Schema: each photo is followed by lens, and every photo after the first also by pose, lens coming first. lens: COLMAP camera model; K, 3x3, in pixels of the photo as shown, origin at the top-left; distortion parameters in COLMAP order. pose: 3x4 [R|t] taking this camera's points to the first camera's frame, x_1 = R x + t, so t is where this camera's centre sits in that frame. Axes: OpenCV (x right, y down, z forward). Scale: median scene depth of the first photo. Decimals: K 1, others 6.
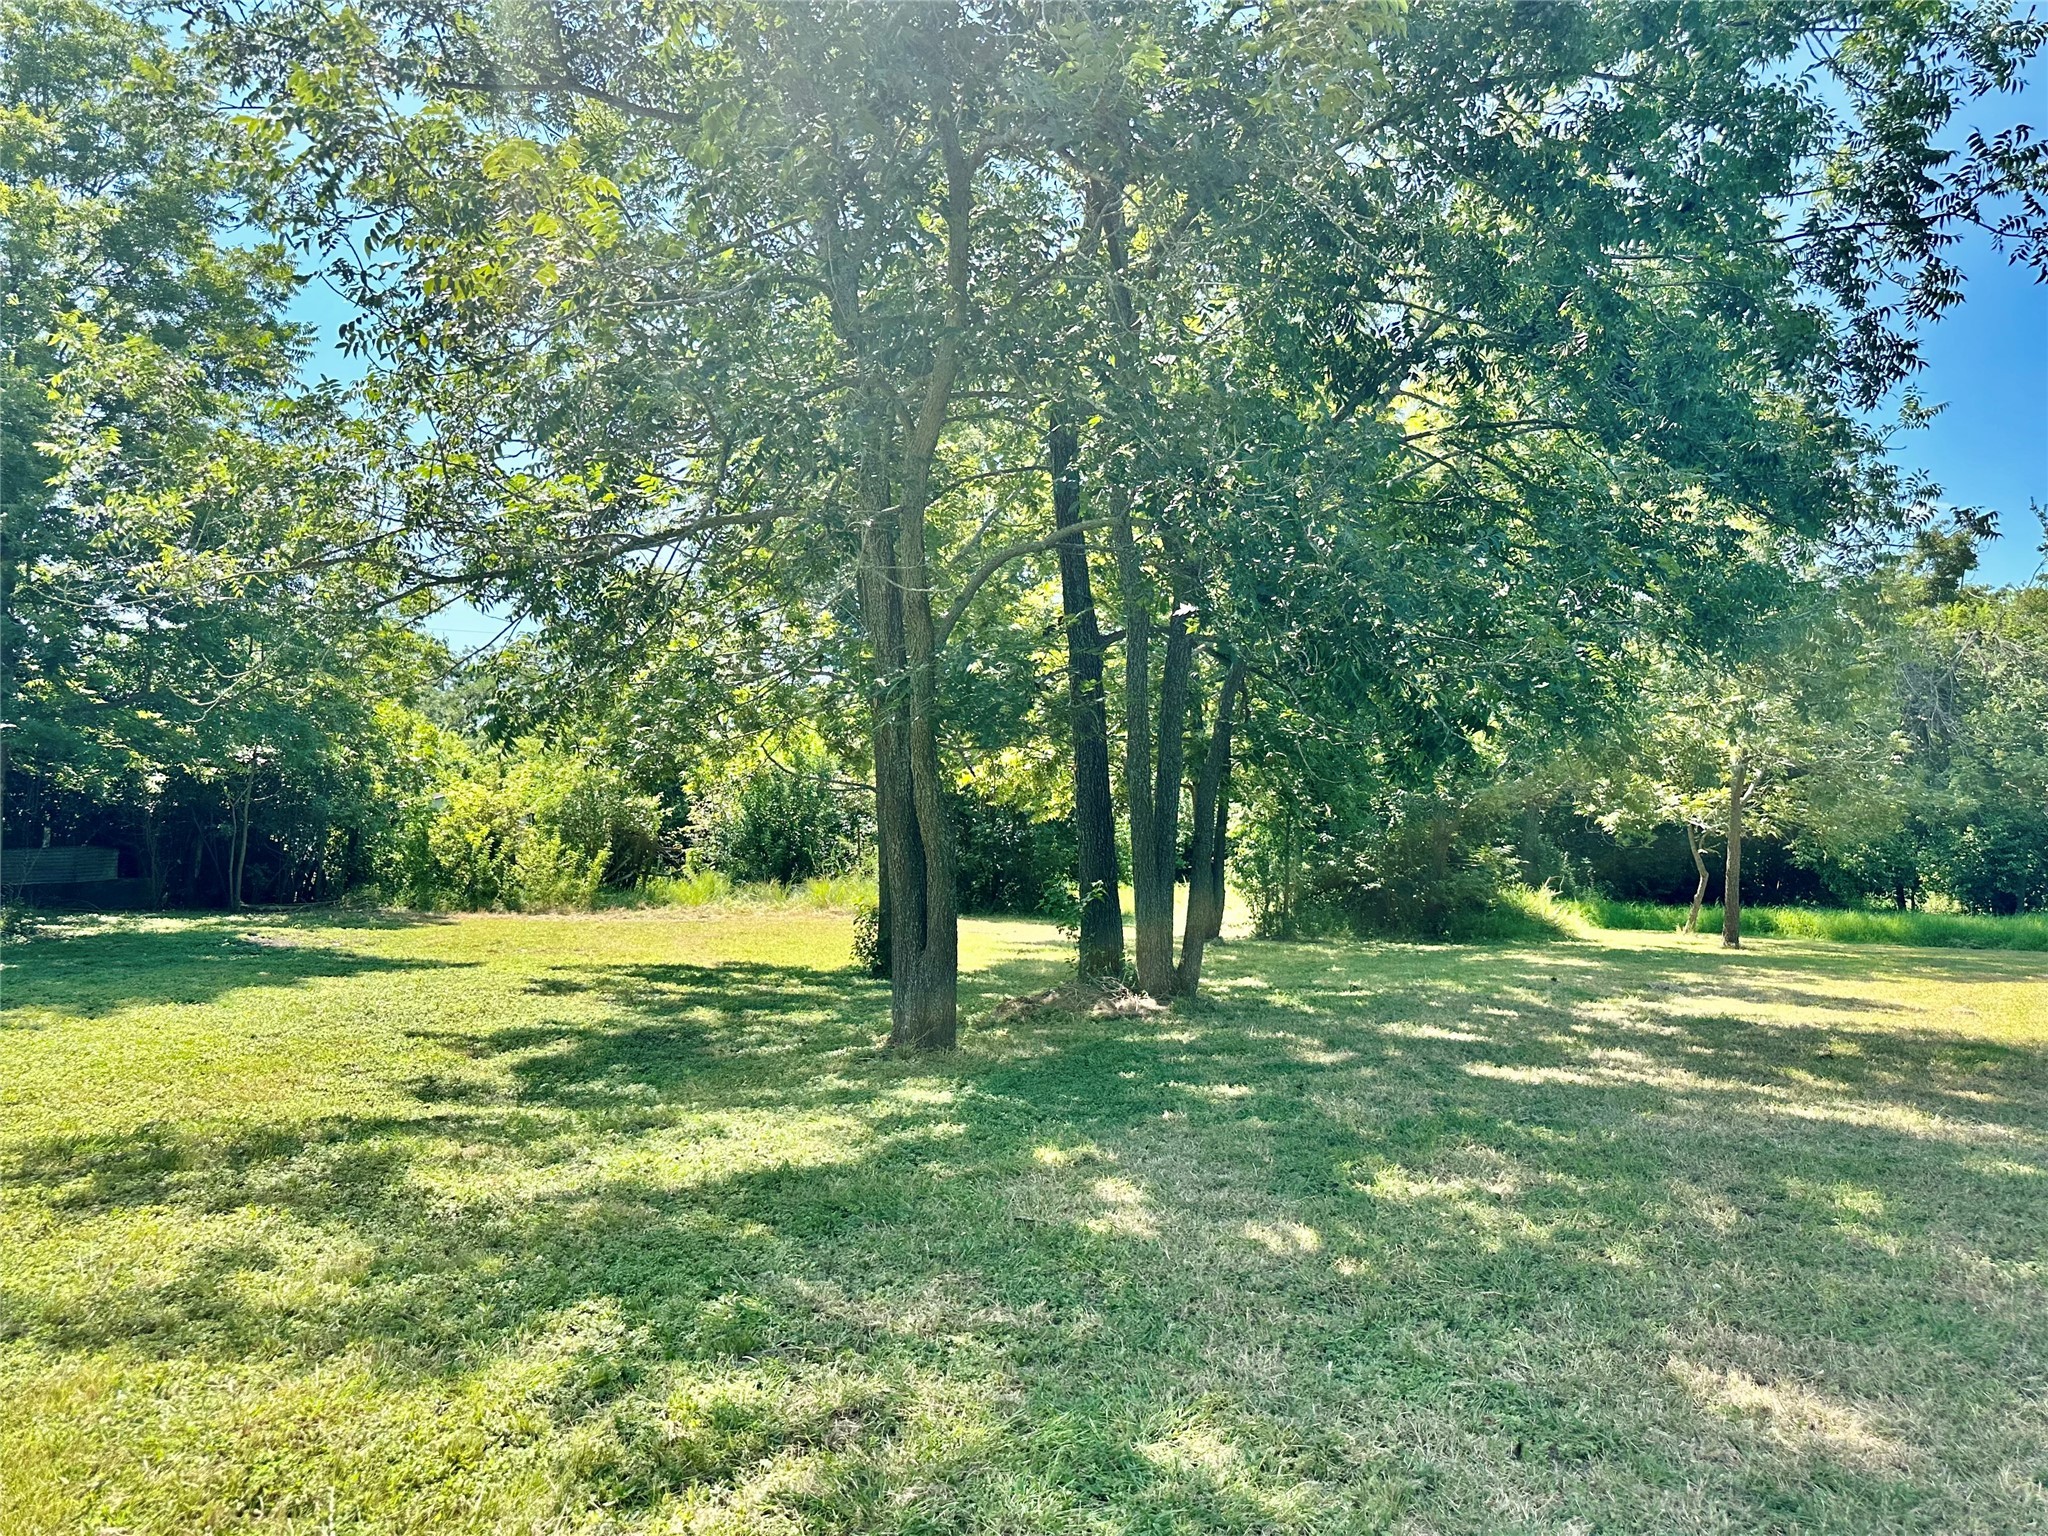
lens RADIAL K [[1451.5, 0, 1042.3], [0, 1451.5, 776.7], [0, 0, 1]] dist [0.042453, -0.052166]
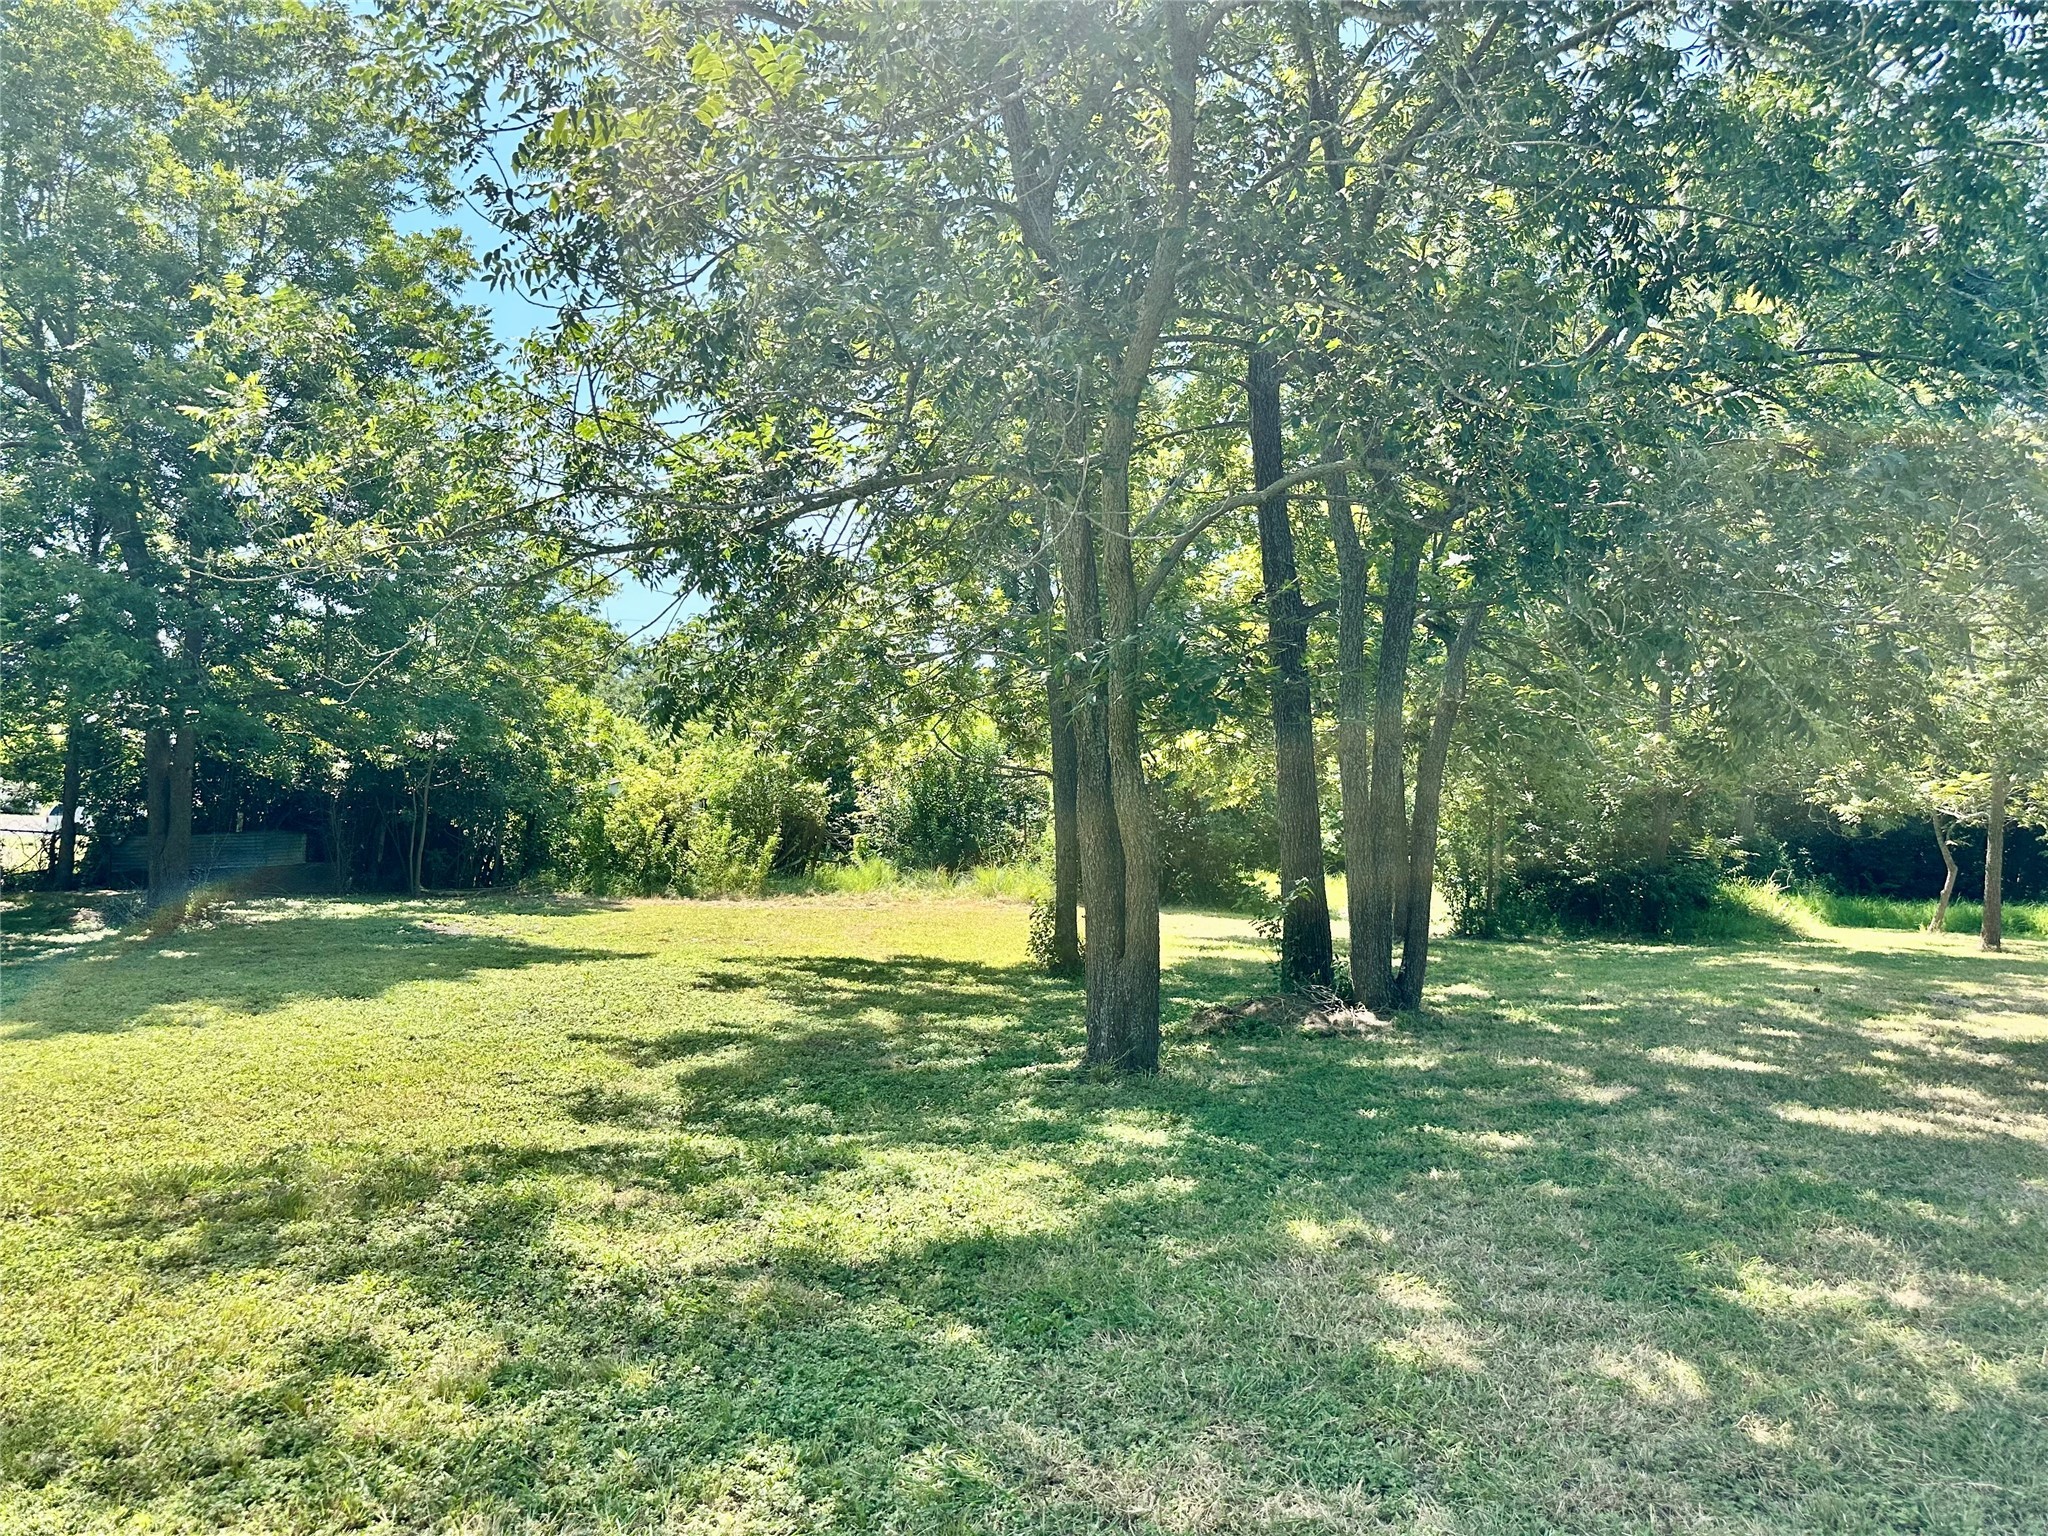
lens RADIAL K [[1451.5, 0, 1043.8], [0, 1451.5, 749.3], [0, 0, 1]] dist [0.042453, -0.052166]
pose [[0.994204, -0.001956, -0.107495, -0.024365], [0.001060, 0.999964, -0.008393, -0.000516], [0.107508, 0.008230, 0.994170, 0.079042]]
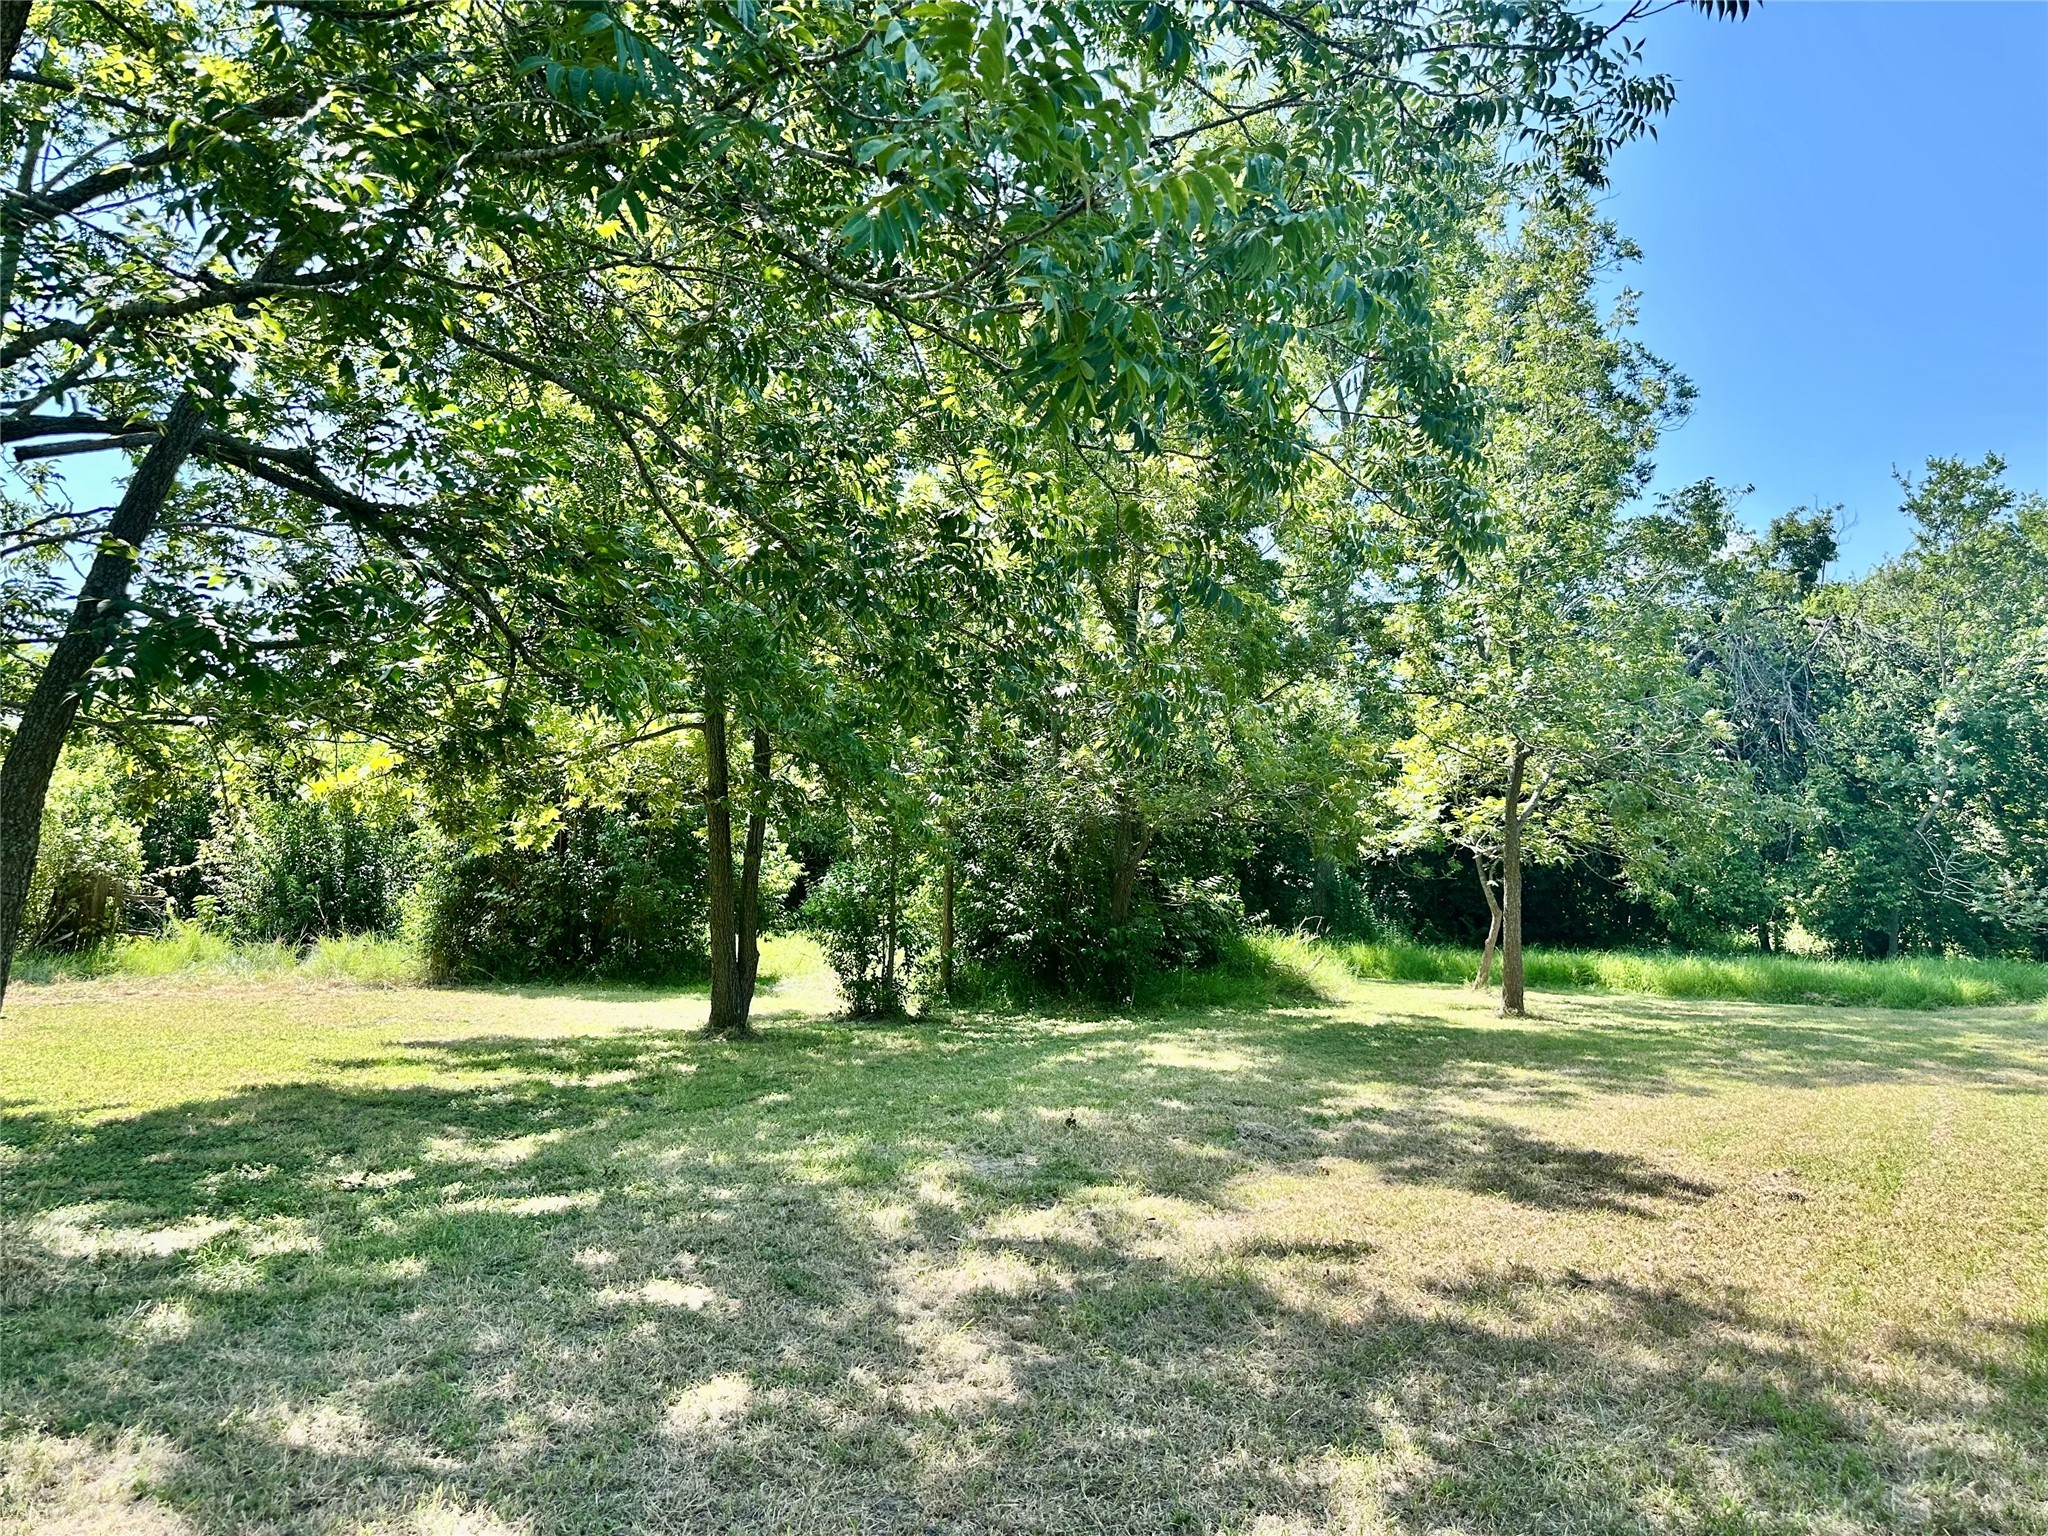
lens RADIAL K [[1451.5, 0, 1009.4], [0, 1451.5, 744.1], [0, 0, 1]] dist [0.042453, -0.052166]
pose [[0.999025, -0.004842, 0.043874, 0.379944], [0.006797, 0.998985, -0.044518, 0.023283], [-0.043614, 0.044773, 0.998045, 0.549776]]
